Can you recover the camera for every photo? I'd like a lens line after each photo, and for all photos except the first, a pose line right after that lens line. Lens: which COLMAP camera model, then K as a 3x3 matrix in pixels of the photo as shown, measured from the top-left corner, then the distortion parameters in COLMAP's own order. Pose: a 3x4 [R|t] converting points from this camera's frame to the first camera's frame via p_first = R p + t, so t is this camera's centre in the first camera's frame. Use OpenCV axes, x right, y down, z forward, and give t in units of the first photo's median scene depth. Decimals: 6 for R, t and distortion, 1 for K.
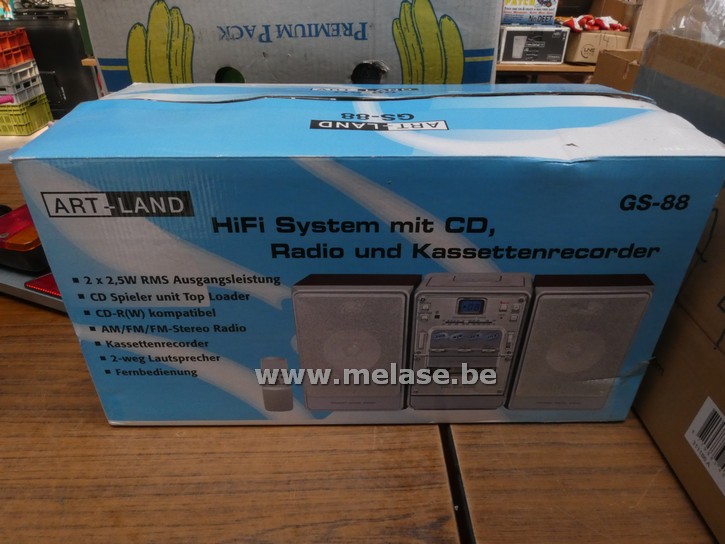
lens RADIAL K [[493.5, 0, 362.7], [0, 493.5, 272.8], [0, 0, 1]] dist [-0.018780, -0.006652]
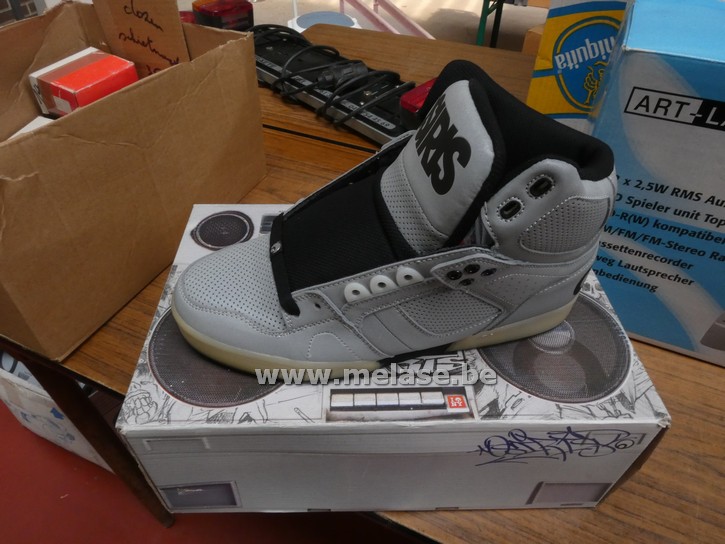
lens RADIAL K [[493.5, 0, 362.5], [0, 493.5, 272.0], [0, 0, 1]] dist [-0.018780, -0.006652]
pose [[0.902023, 0.294047, -0.316054, -0.624484], [-0.226980, 0.945823, 0.232159, 0.078350], [0.367197, -0.137675, 0.919898, -0.167126]]
